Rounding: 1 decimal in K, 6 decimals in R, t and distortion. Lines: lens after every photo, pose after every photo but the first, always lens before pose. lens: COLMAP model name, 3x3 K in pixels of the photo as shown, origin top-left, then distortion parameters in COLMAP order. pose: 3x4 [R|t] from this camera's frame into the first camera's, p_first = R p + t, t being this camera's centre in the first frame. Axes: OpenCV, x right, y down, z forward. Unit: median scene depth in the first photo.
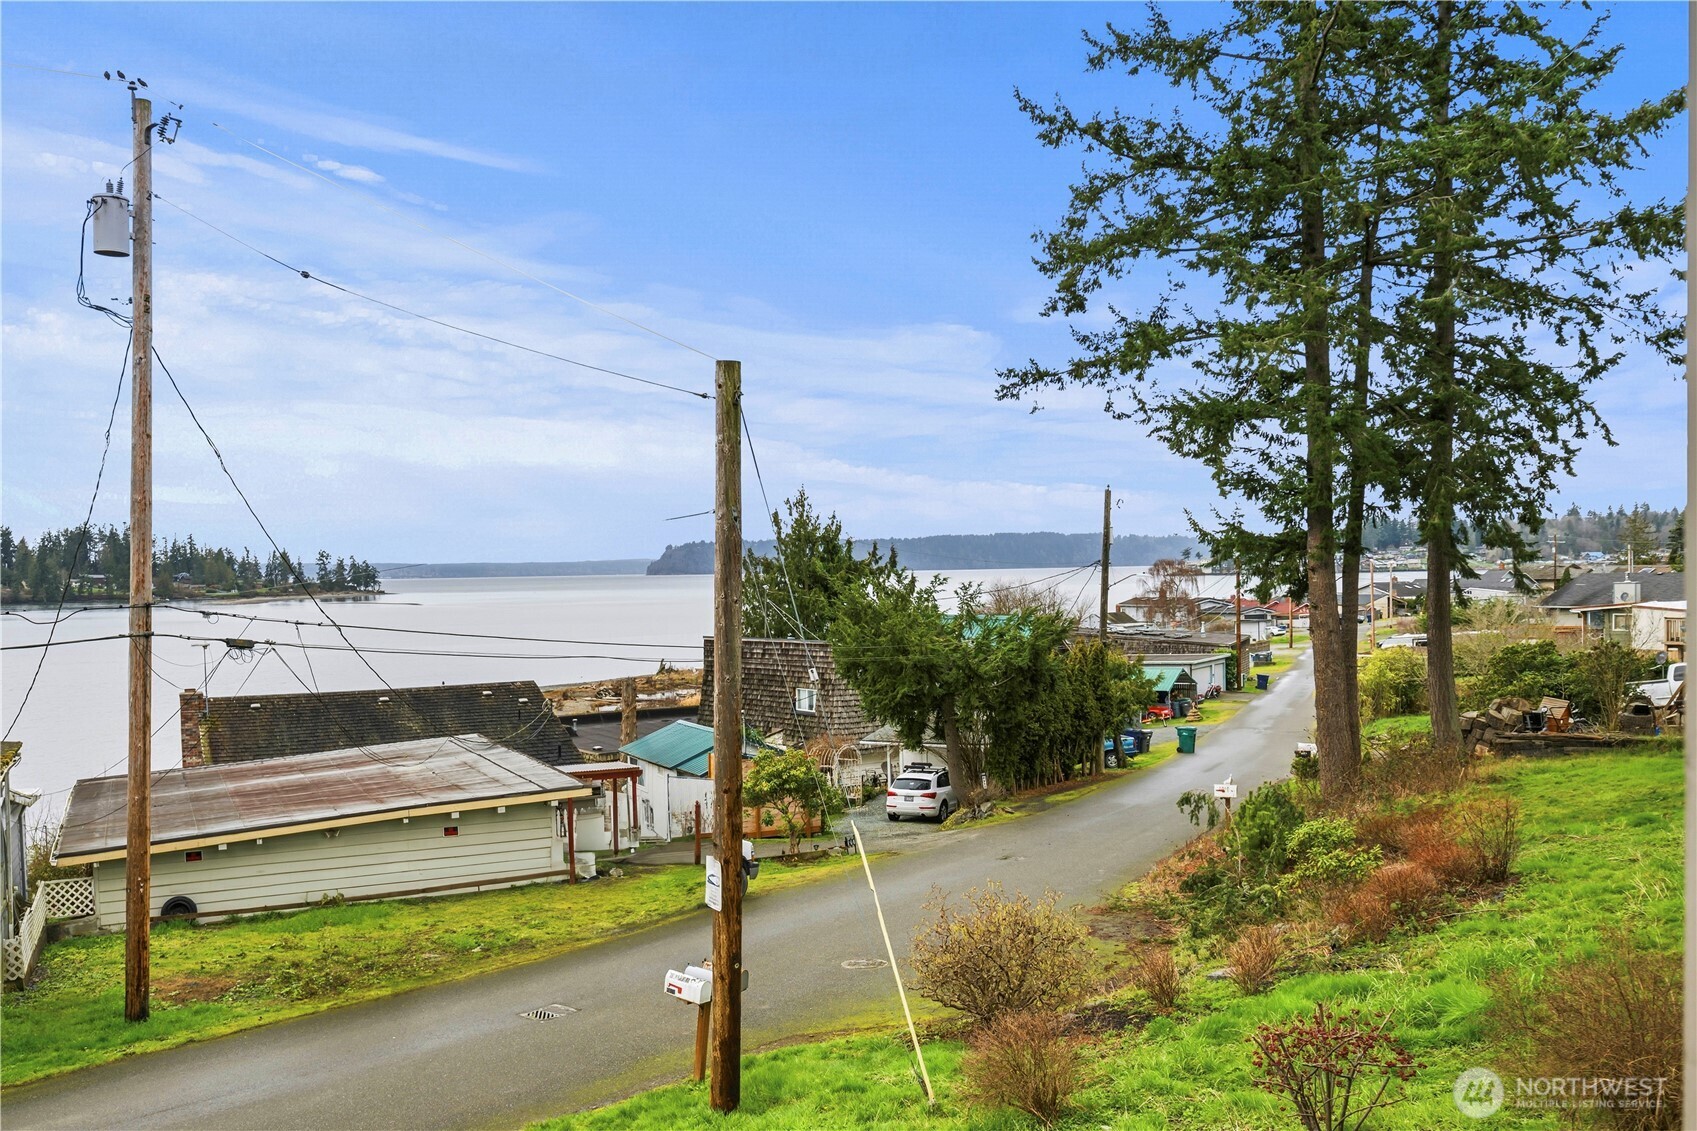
lens RADIAL K [[1497.6, 0, 839.3], [0, 1497.6, 663.5], [0, 0, 1]] dist [-0.006163, -0.004793]
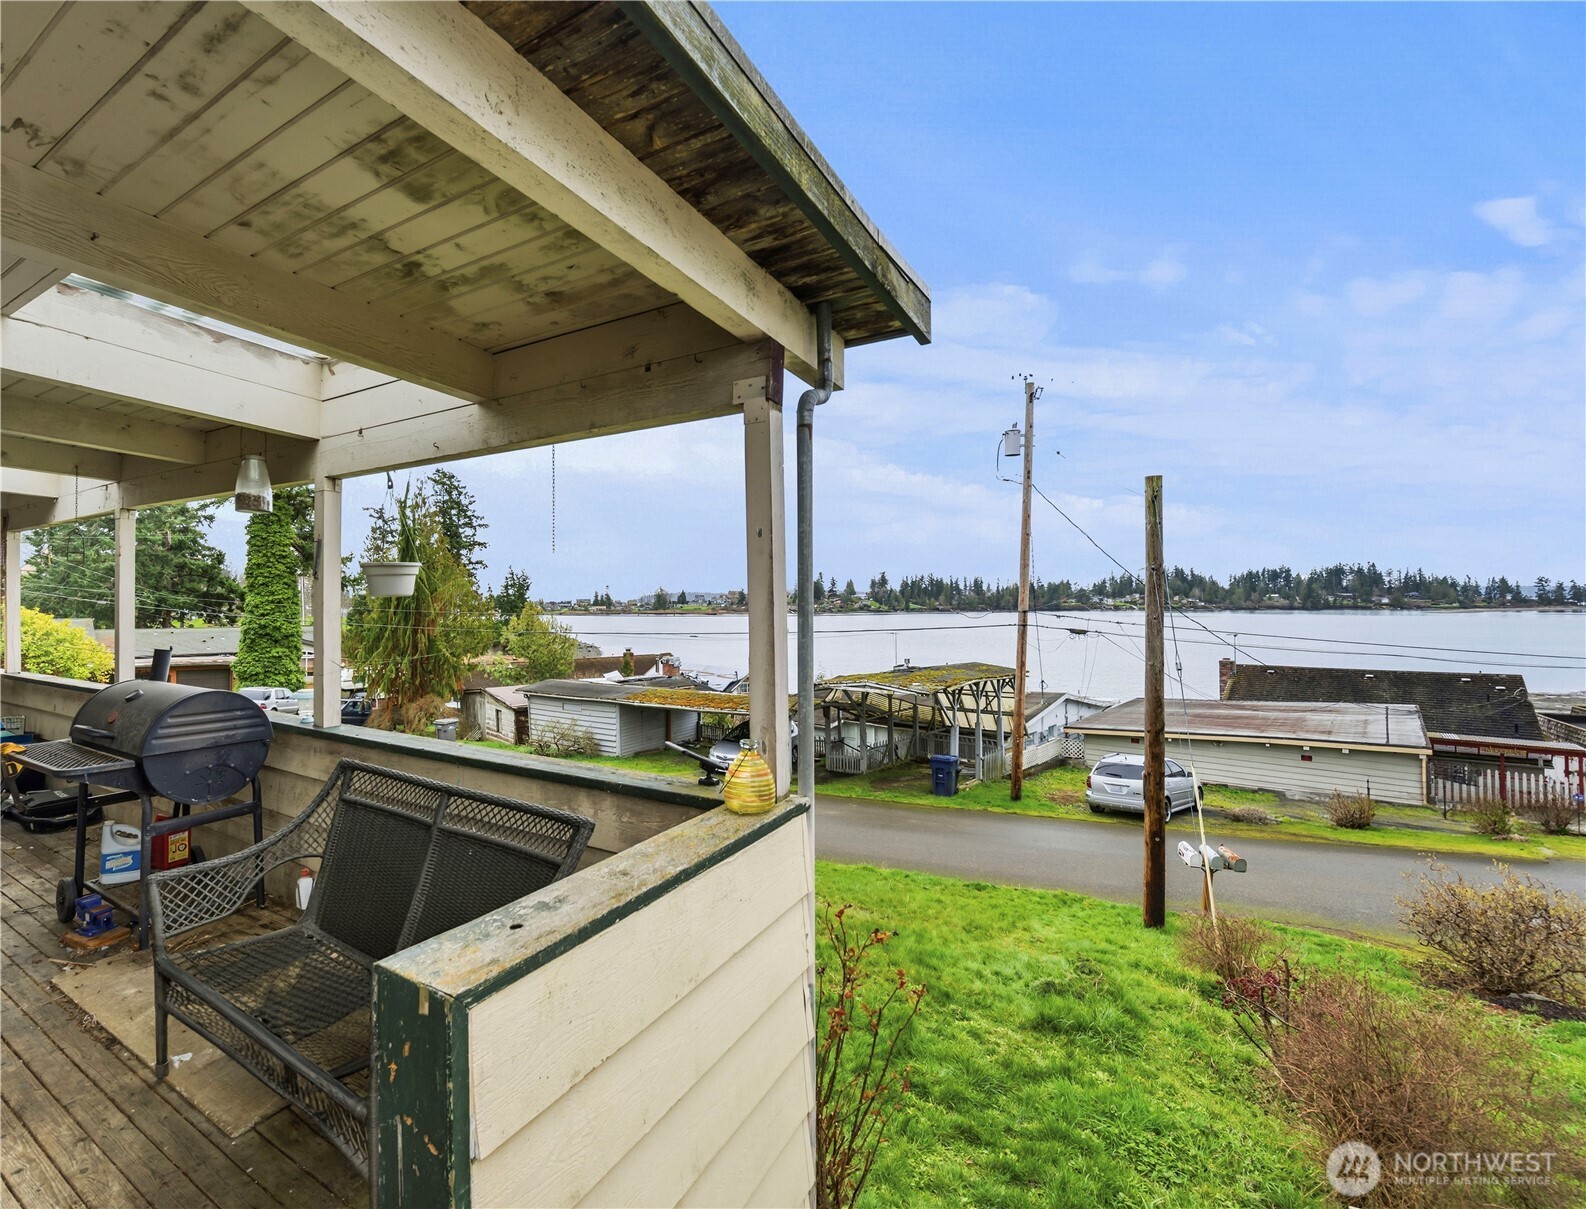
lens RADIAL K [[718.7, 0, 682.2], [0, 718.7, 608.3], [0, 0, 1]] dist [0.000690, -0.001737]
pose [[0.353887, 0.021371, -0.935044, 0.176054], [-0.056889, 0.998380, 0.001287, -0.008462], [0.933556, 0.052738, 0.354529, 0.080759]]
